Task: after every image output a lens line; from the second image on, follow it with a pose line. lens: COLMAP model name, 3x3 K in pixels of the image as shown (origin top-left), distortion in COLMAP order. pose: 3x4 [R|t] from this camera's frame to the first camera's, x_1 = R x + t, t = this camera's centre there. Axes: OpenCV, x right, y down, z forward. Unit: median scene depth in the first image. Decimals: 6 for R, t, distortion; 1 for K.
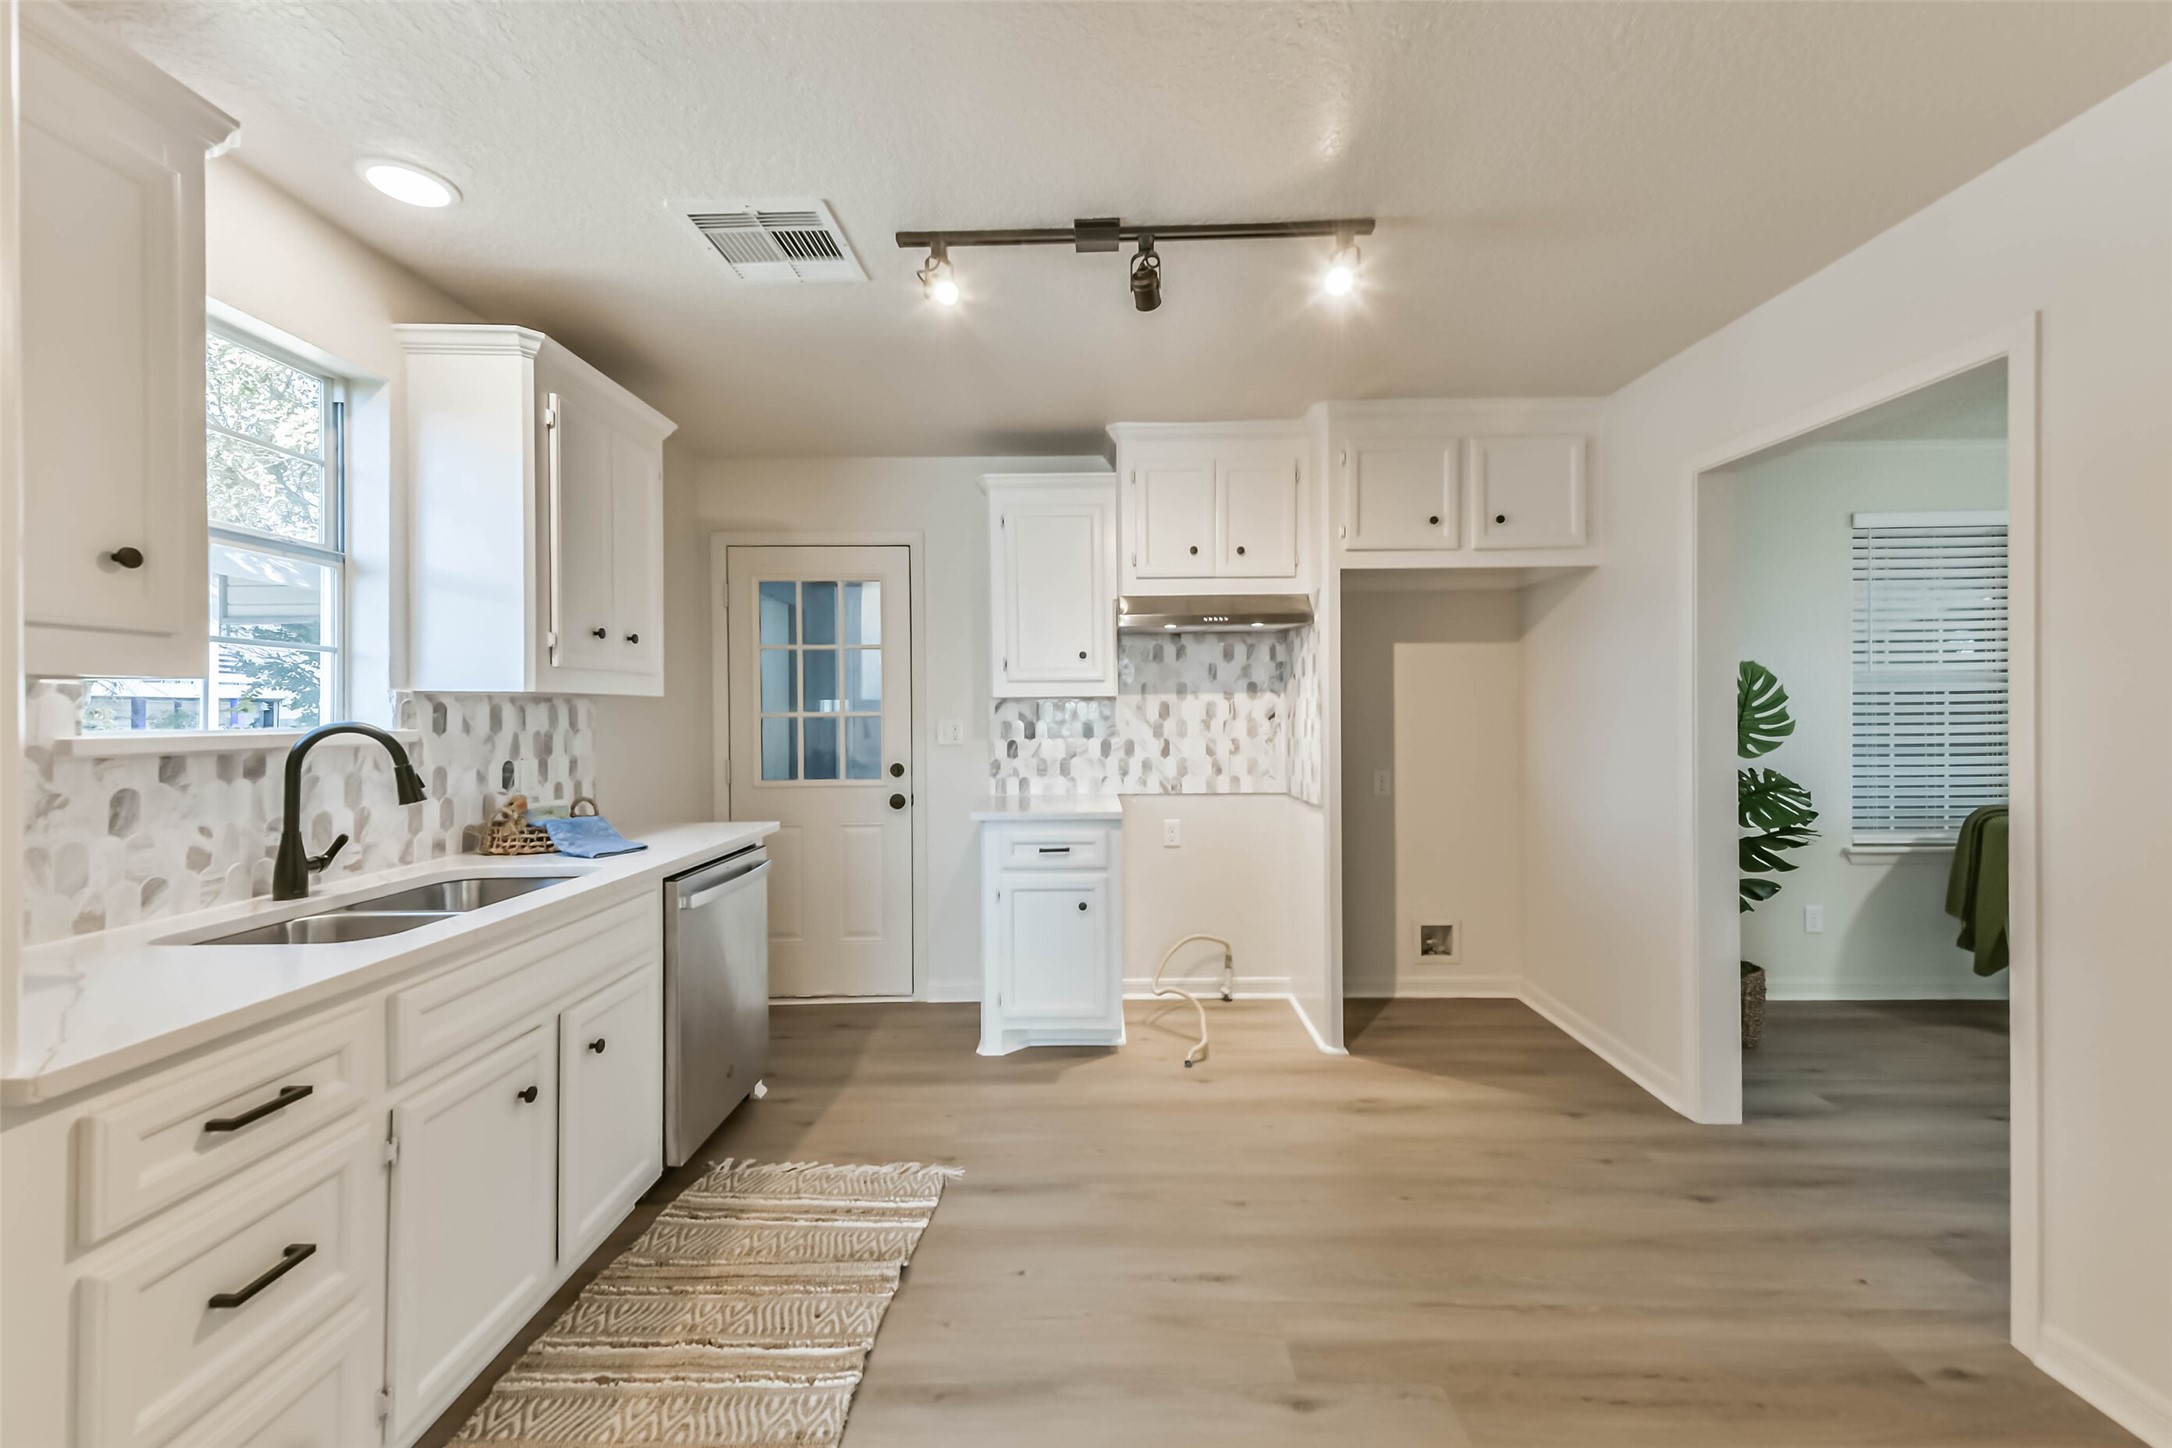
lens RADIAL K [[871.2, 0, 1101.7], [0, 871.2, 708.7], [0, 0, 1]] dist [0.046718, -0.012481]
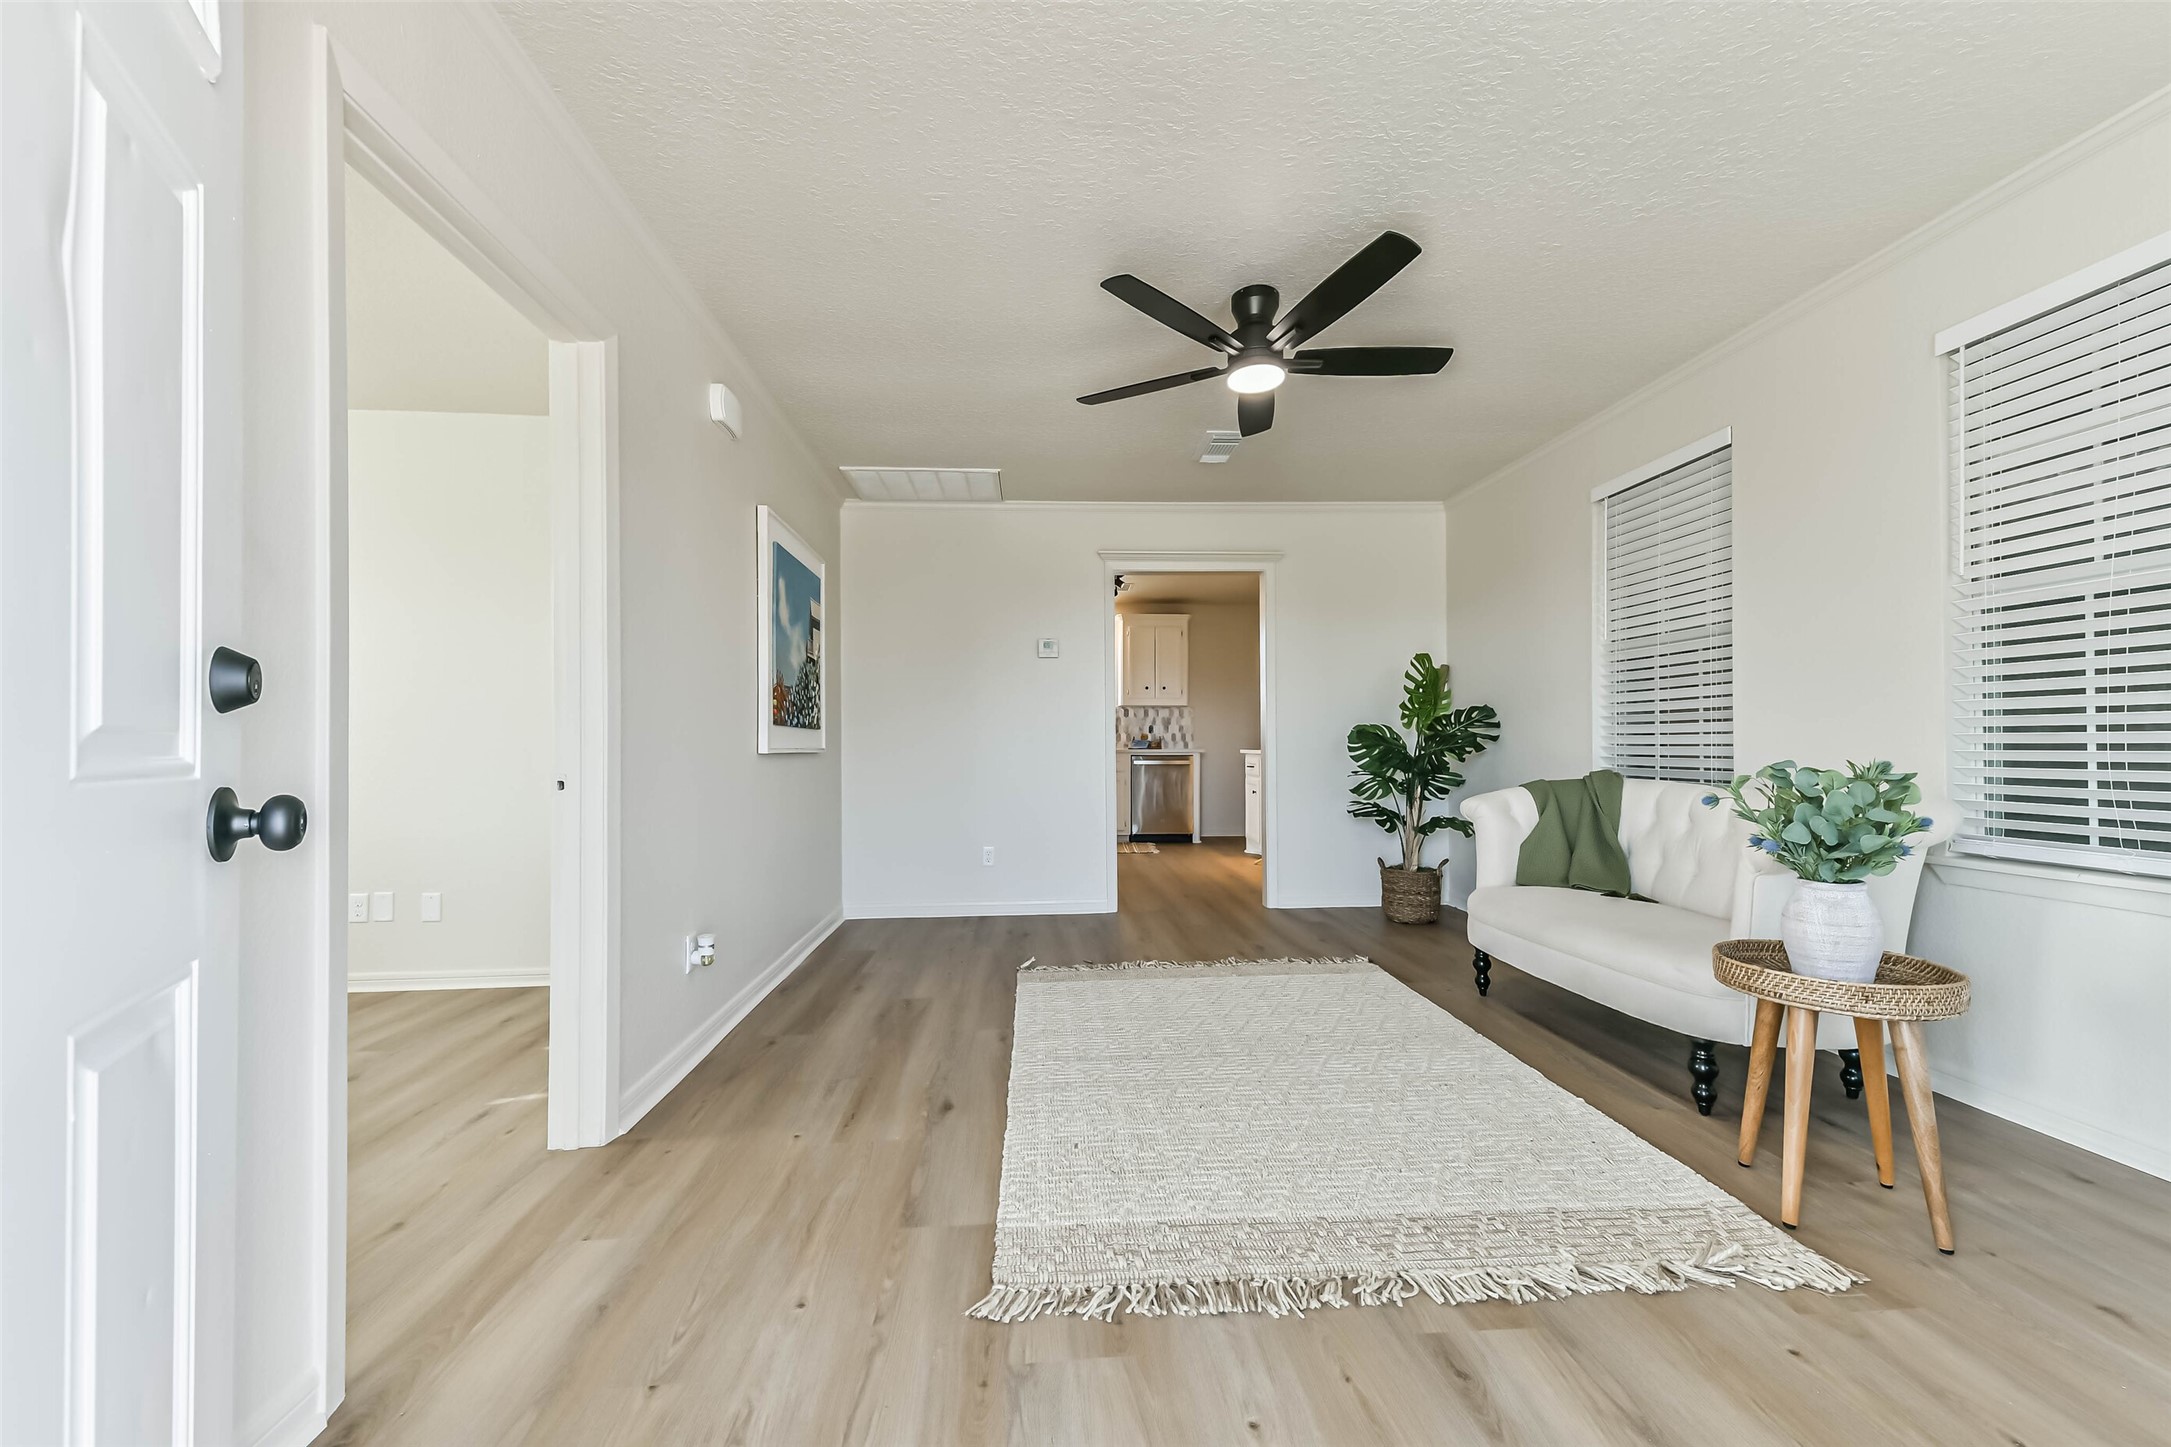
lens RADIAL K [[870.8, 0, 1047.5], [0, 870.8, 734.3], [0, 0, 1]] dist [0.046718, -0.012481]
pose [[0.018819, -0.001595, -0.999822, 2.204797], [0.001233, 0.999998, -0.001572, 0.079546], [0.999822, -0.001204, 0.018821, 0.416495]]
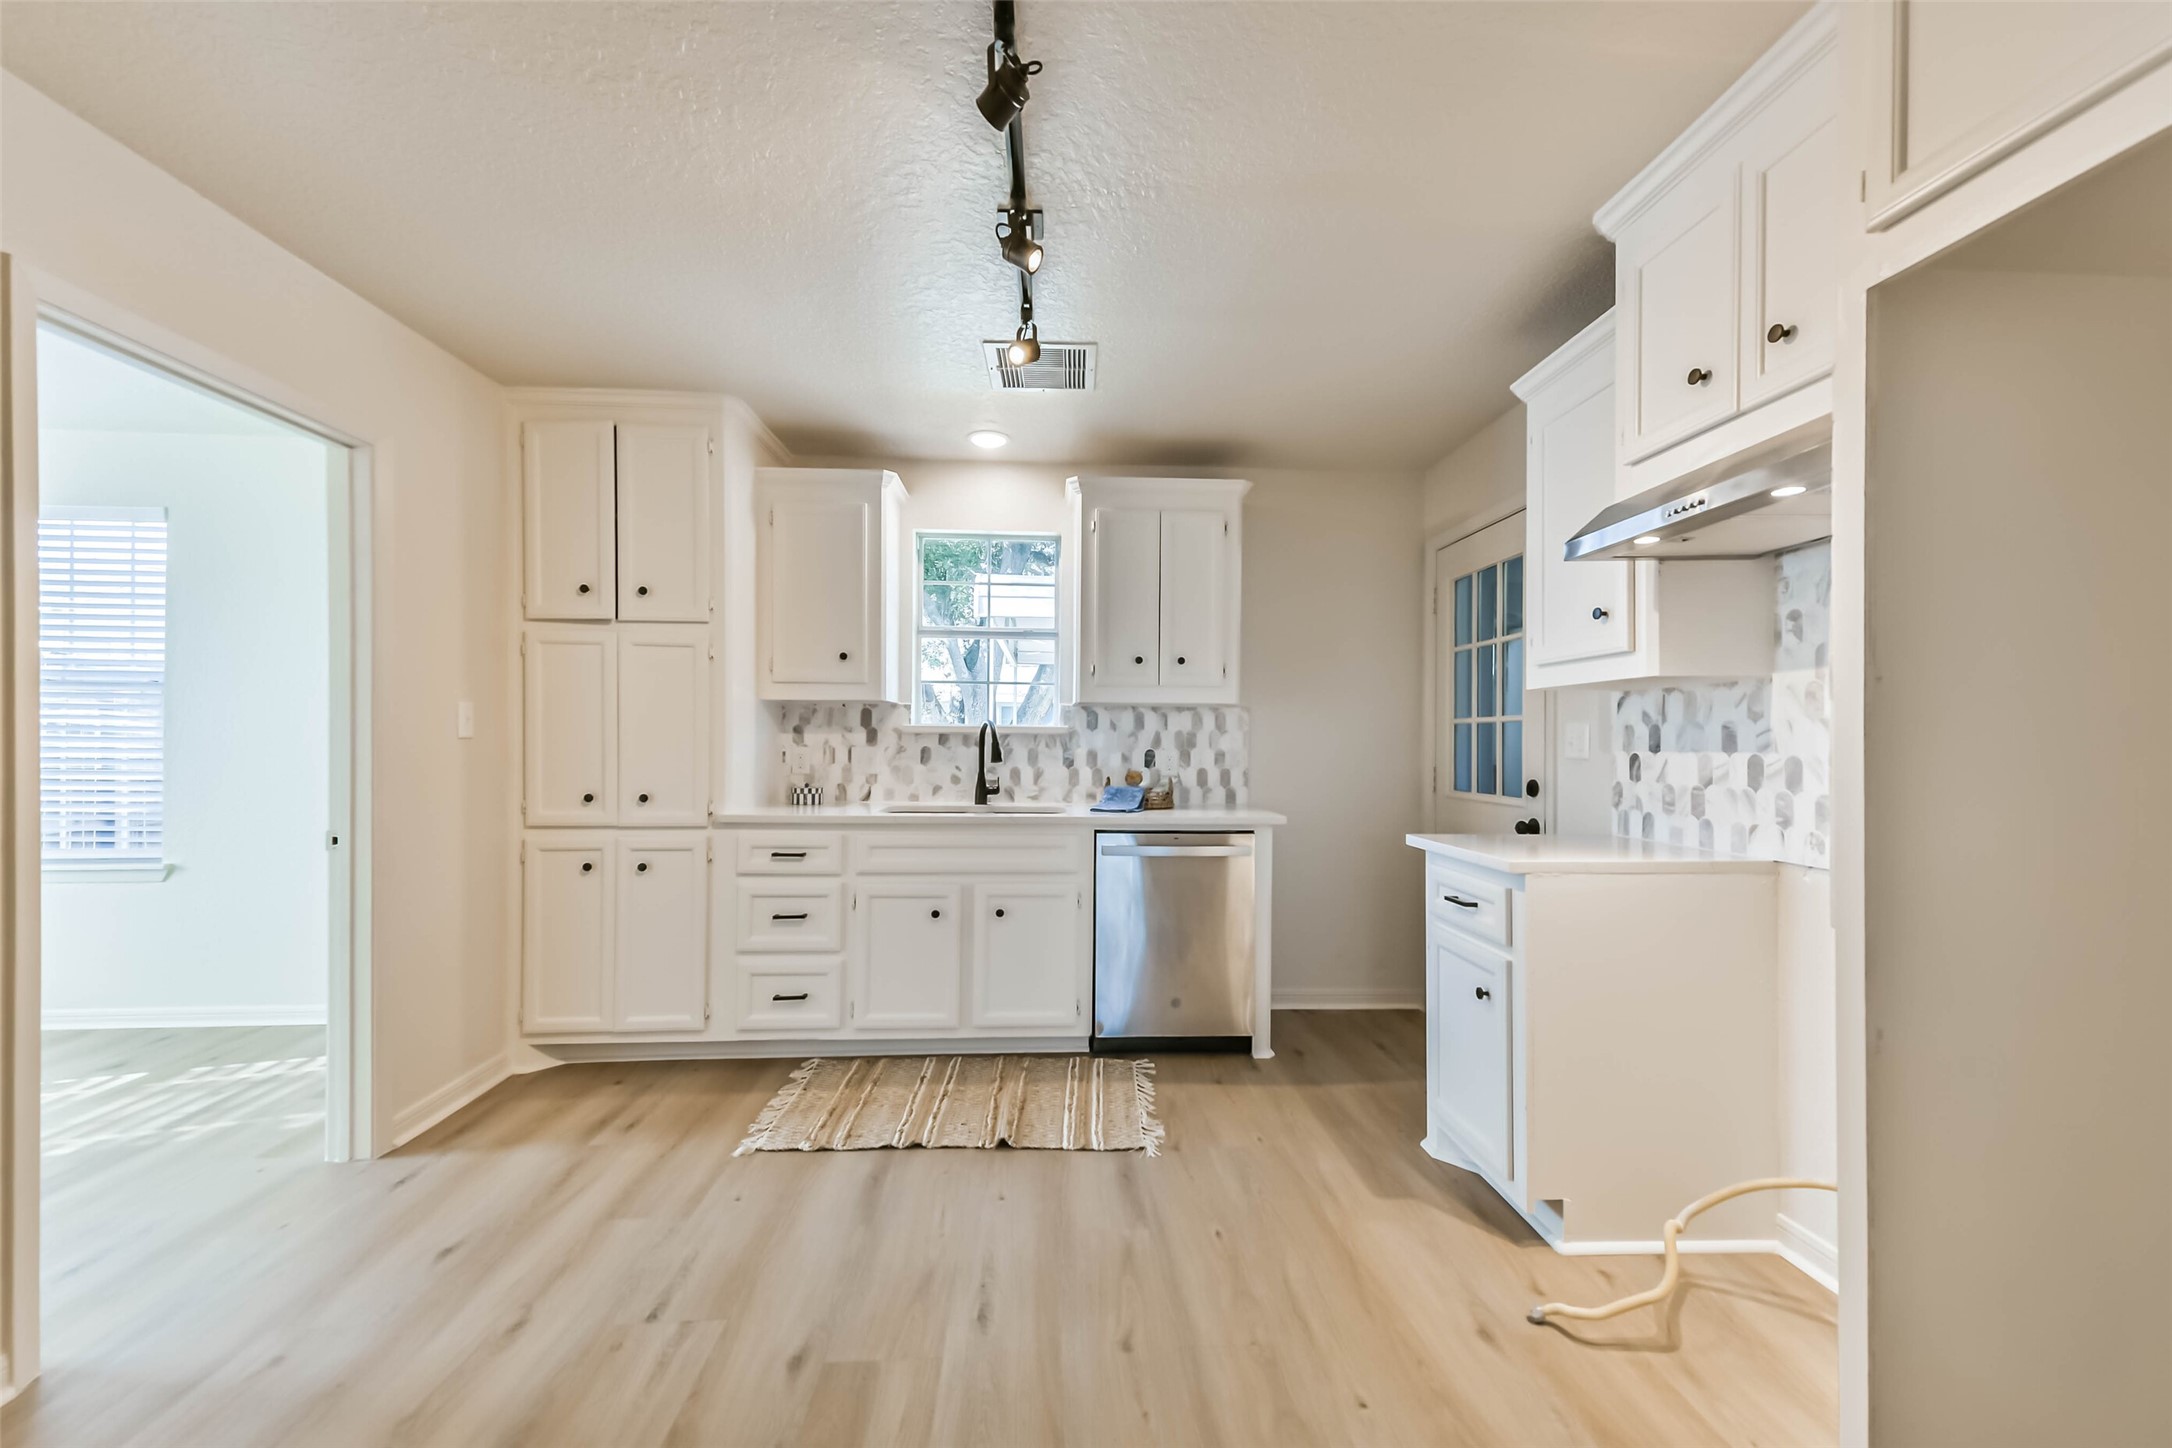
lens RADIAL K [[871.2, 0, 1075.6], [0, 871.2, 738.2], [0, 0, 1]] dist [0.046718, -0.012481]
pose [[0.029652, 0.002948, -0.999556, 0.643124], [-0.004461, 0.999986, 0.002817, 0.028638], [0.999550, 0.004375, 0.029664, 0.658378]]
